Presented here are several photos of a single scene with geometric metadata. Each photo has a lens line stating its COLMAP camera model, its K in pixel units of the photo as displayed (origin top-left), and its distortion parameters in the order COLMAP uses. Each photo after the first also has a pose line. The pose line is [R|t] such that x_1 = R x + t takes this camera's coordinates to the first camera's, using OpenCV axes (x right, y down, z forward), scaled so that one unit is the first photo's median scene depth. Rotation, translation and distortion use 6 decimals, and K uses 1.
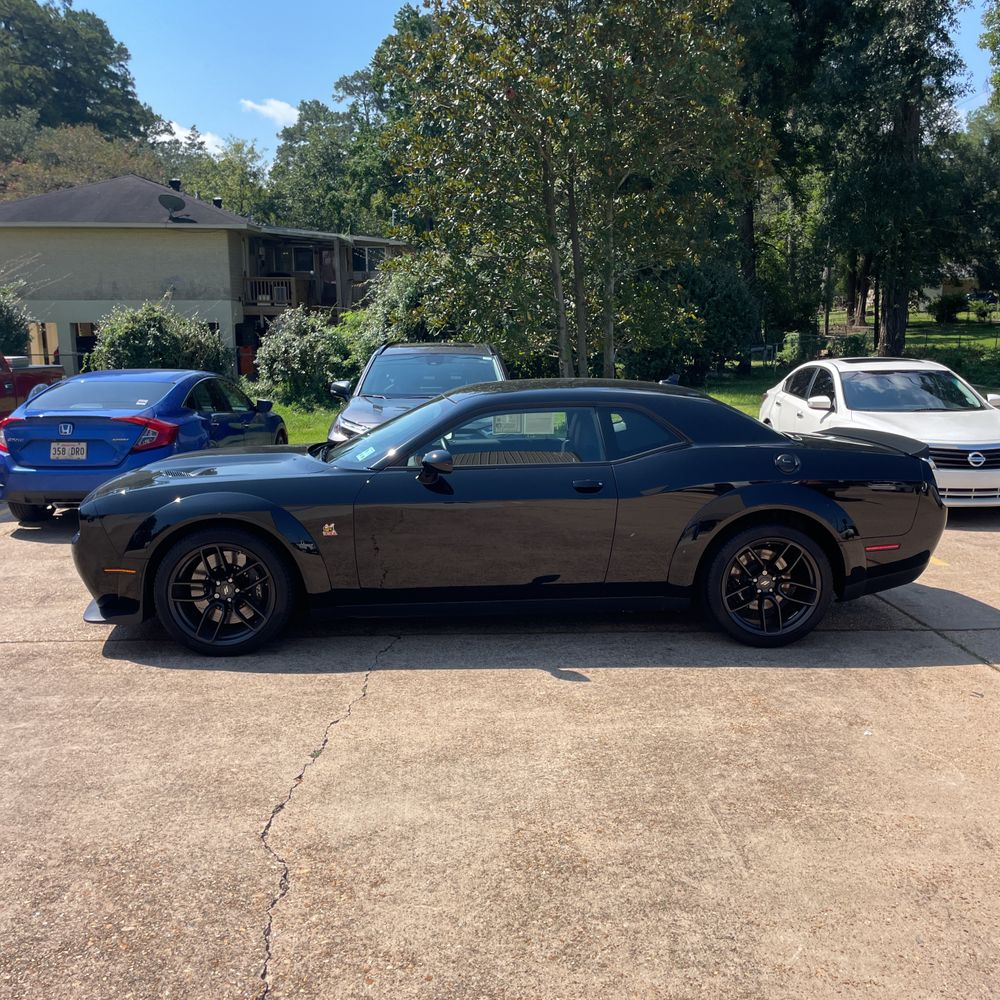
lens RADIAL K [[1002.4, 0, 519.2], [0, 1002.4, 511.5], [0, 0, 1]] dist [0.115886, -0.197761]
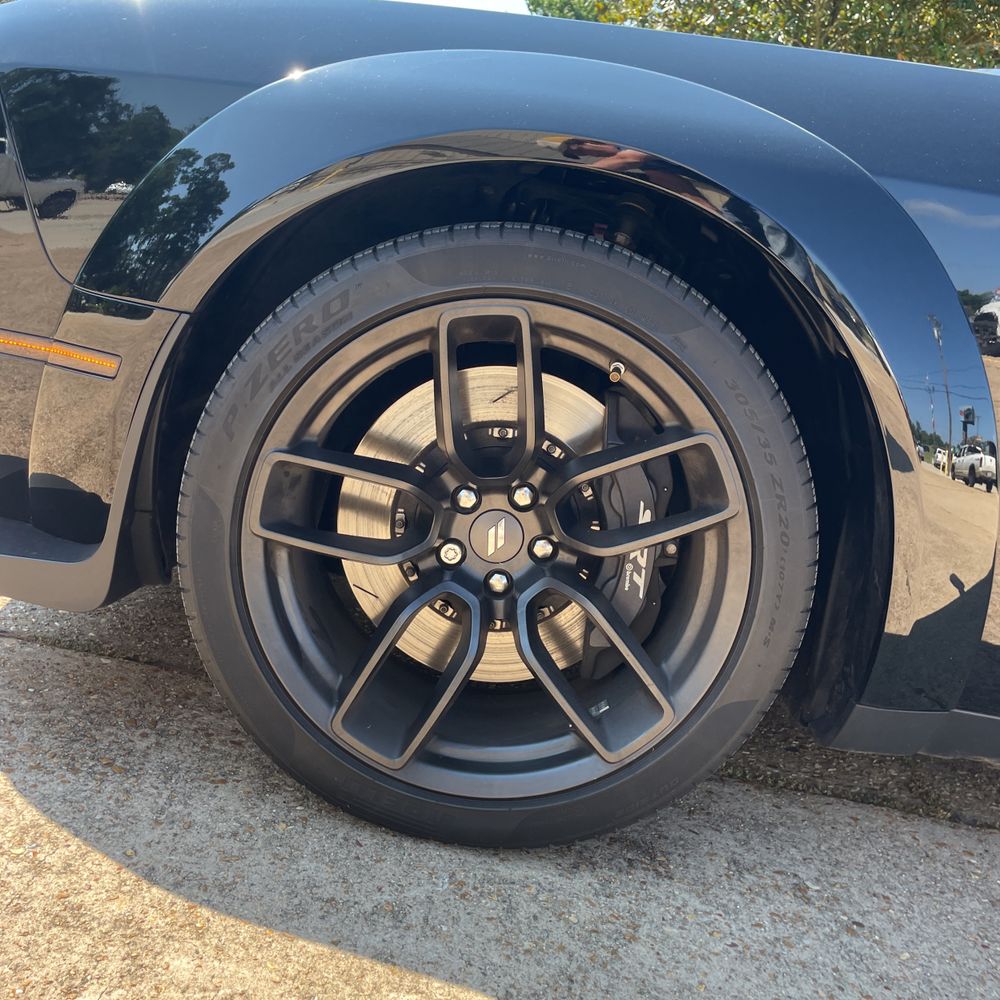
lens RADIAL K [[1007.1, 0, 500.0], [0, 1007.1, 500.0], [0, 0, 1]] dist [0.085446, -0.134348]
pose [[0.978877, 0.194649, -0.062540, -0.071596], [-0.194313, 0.980872, 0.011474, 0.017361], [0.063577, 0.000921, 0.997976, 0.201964]]
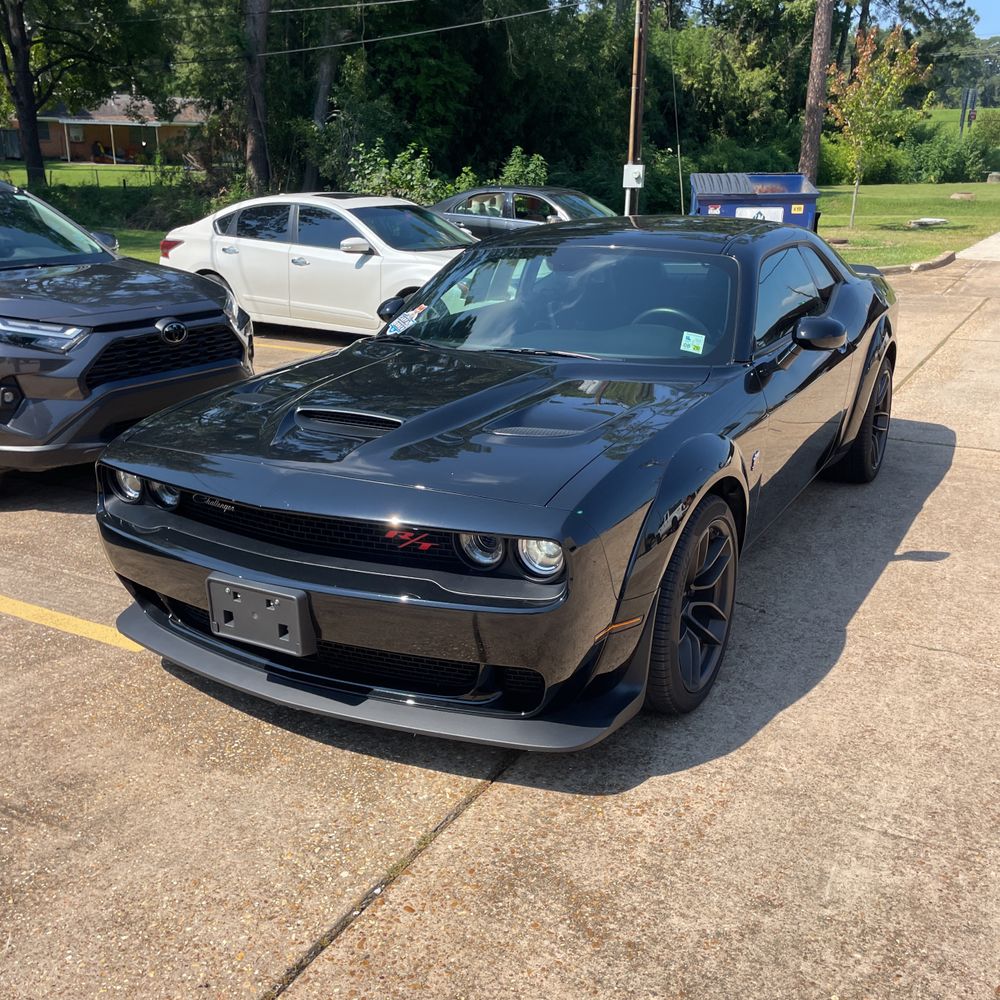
lens RADIAL K [[1008.1, 0, 500.7], [0, 1008.1, 510.5], [0, 0, 1]] dist [0.084641, -0.111838]
pose [[0.553273, -0.263215, 0.790321, -0.208357], [0.143204, 0.964694, 0.221038, -0.031069], [-0.820598, -0.009117, 0.571432, 0.192328]]
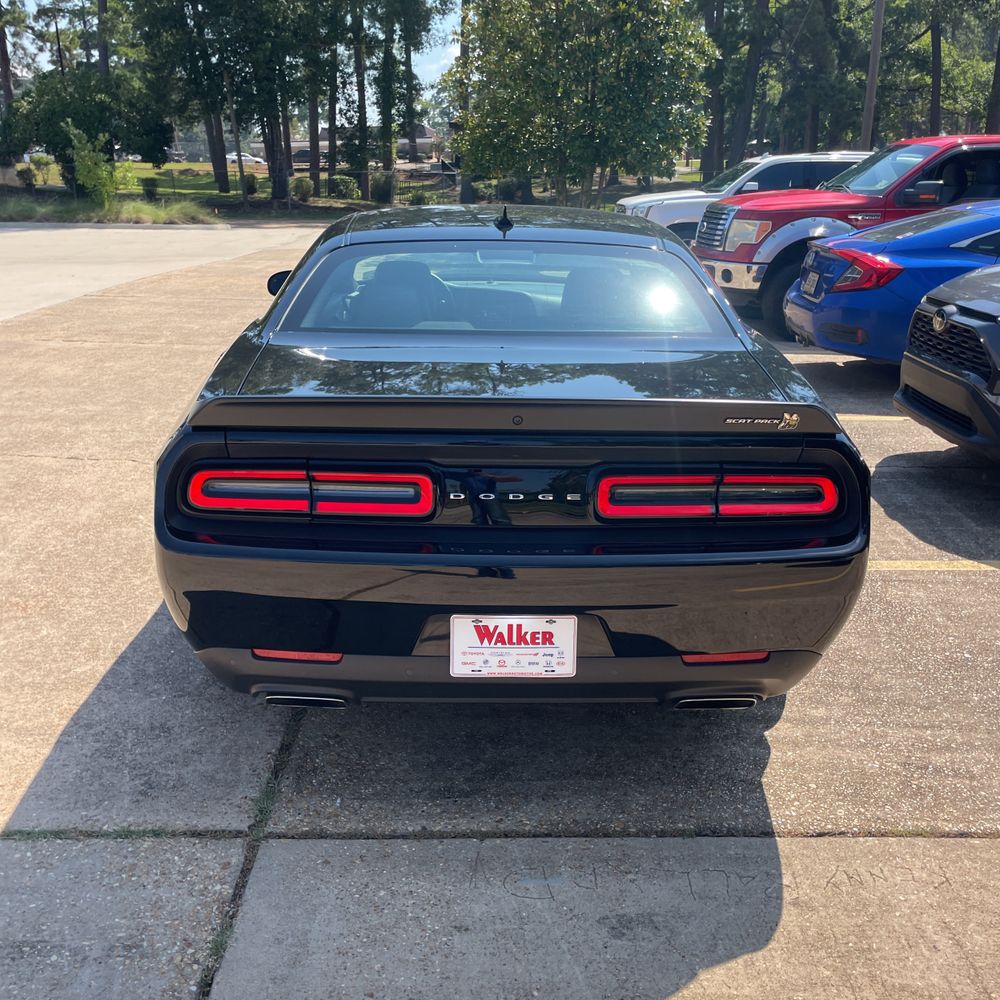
lens RADIAL K [[1008.1, 0, 500.7], [0, 1008.1, 510.5], [0, 0, 1]] dist [0.084641, -0.111838]
pose [[-0.045631, 0.315844, -0.947713, 0.220146], [-0.173152, 0.931841, 0.318891, -0.047861], [0.983837, 0.178650, 0.012169, 0.307192]]
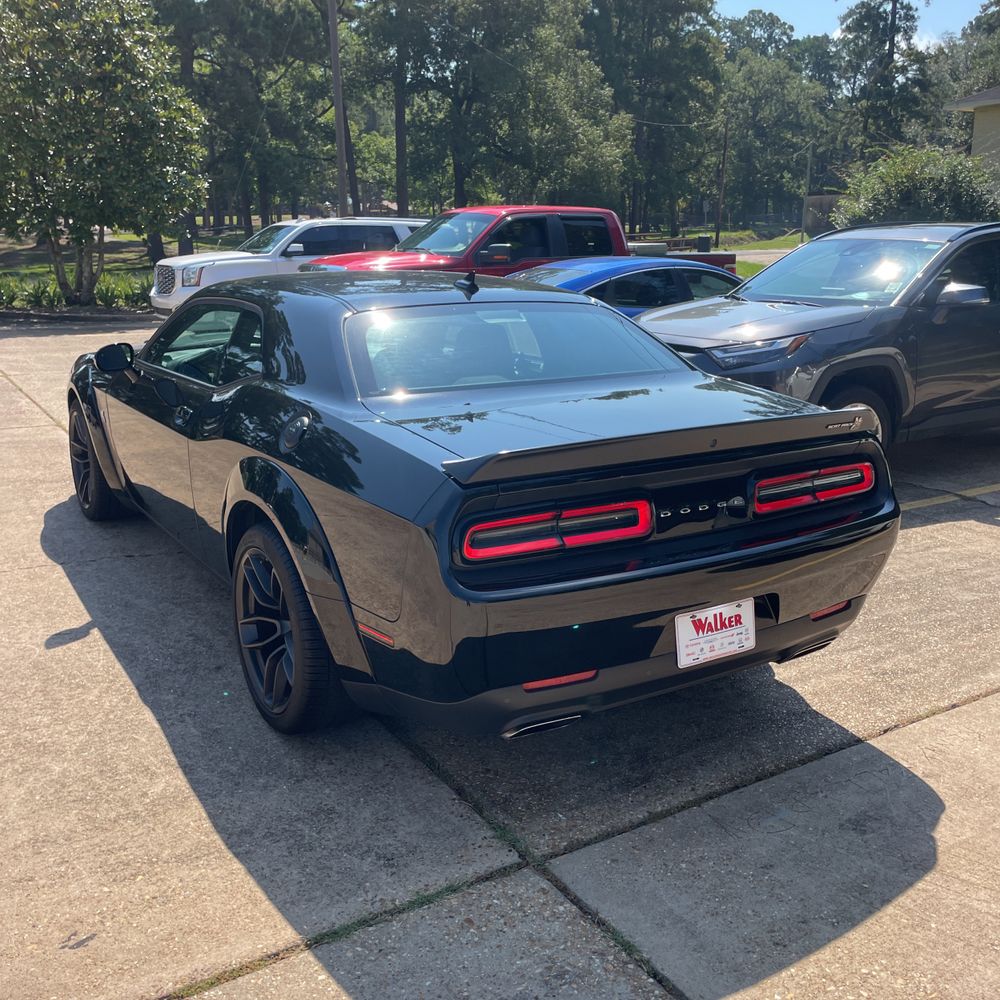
lens RADIAL K [[1003.9, 0, 500.0], [0, 1003.9, 500.0], [0, 0, 1]] dist [0.081427, -0.100468]
pose [[0.474124, 0.226404, -0.850851, 0.214941], [-0.150992, 0.972965, 0.174759, -0.033916], [0.867415, 0.045615, 0.495491, 0.216248]]
